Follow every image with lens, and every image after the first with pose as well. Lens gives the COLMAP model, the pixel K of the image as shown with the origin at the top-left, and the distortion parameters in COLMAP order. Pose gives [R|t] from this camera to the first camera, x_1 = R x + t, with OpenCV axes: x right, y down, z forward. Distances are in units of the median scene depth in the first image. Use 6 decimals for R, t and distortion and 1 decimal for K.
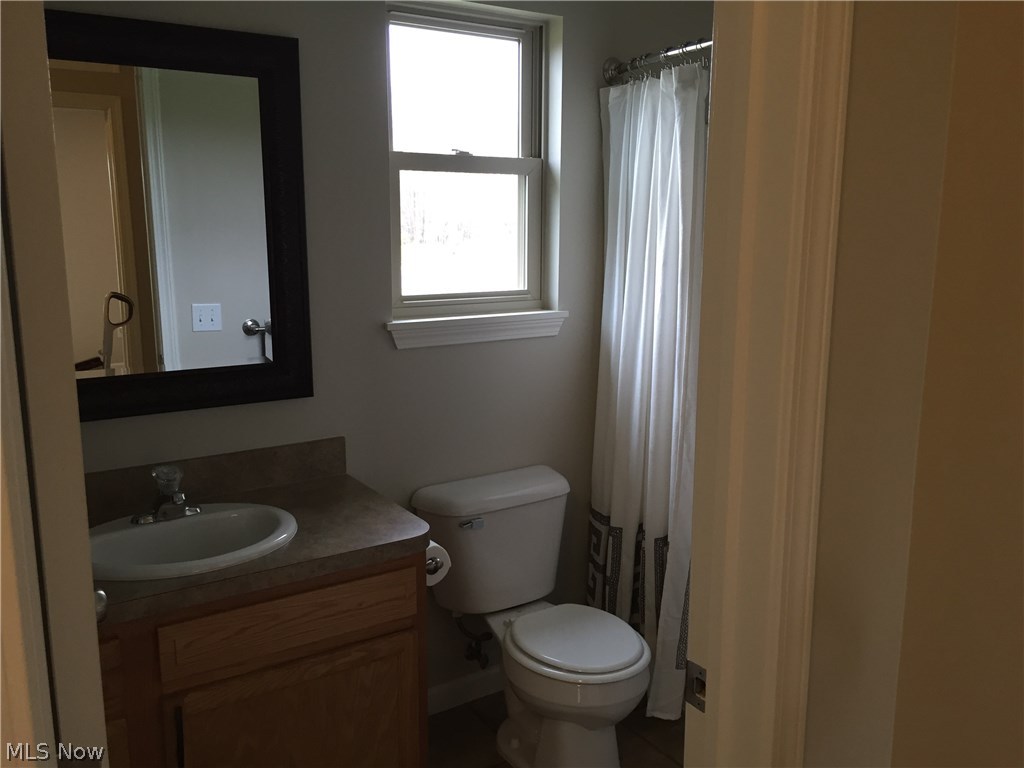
lens RADIAL K [[879.8, 0, 511.7], [0, 879.8, 383.5], [0, 0, 1]] dist [0.061925, 0.001258]
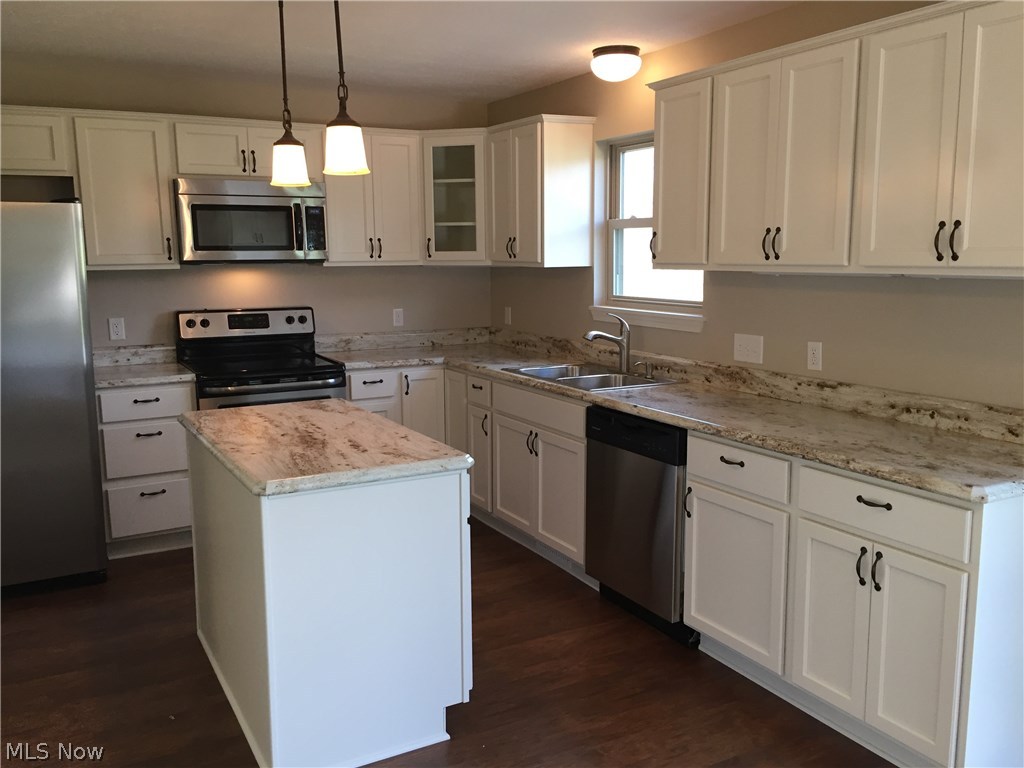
lens RADIAL K [[879.8, 0, 512.6], [0, 879.8, 381.4], [0, 0, 1]] dist [0.061925, 0.001258]
pose [[-0.051473, 0.143859, -0.988259, 1.754648], [-0.182494, 0.971553, 0.150932, -0.162343], [0.981859, 0.188120, -0.023755, 0.858564]]
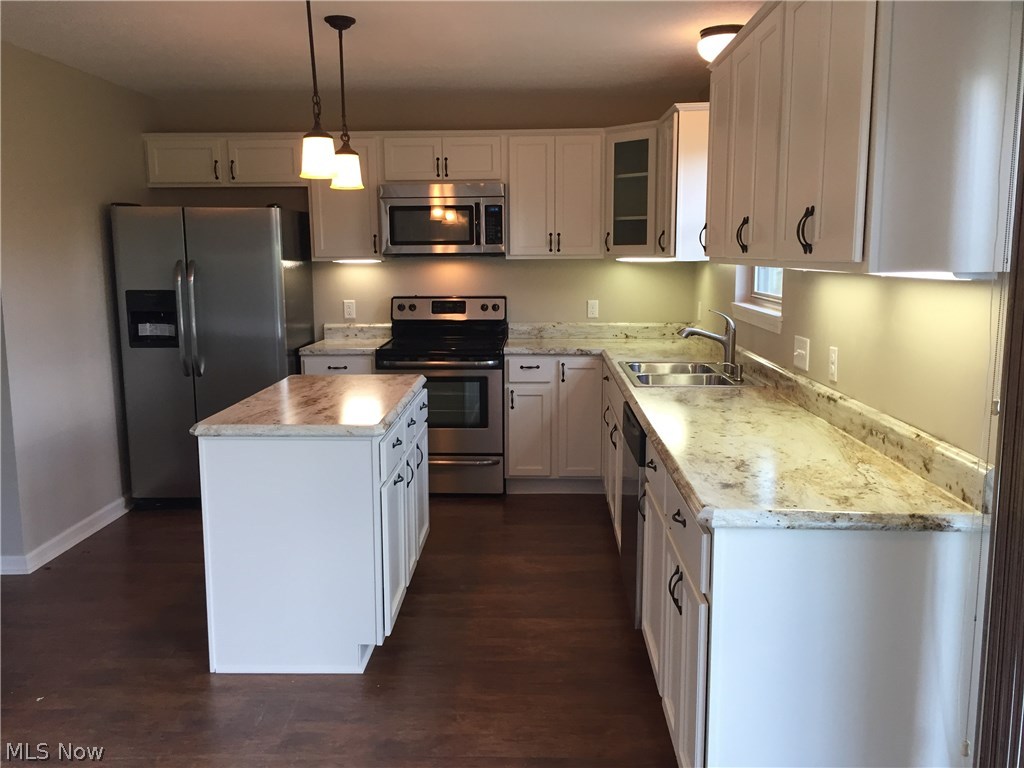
lens RADIAL K [[879.8, 0, 513.0], [0, 879.8, 383.7], [0, 0, 1]] dist [0.061925, 0.001258]
pose [[-0.560208, 0.124322, -0.818970, 1.578435], [-0.152570, 0.956273, 0.249529, -0.292350], [0.814181, 0.264738, -0.516744, 1.588295]]
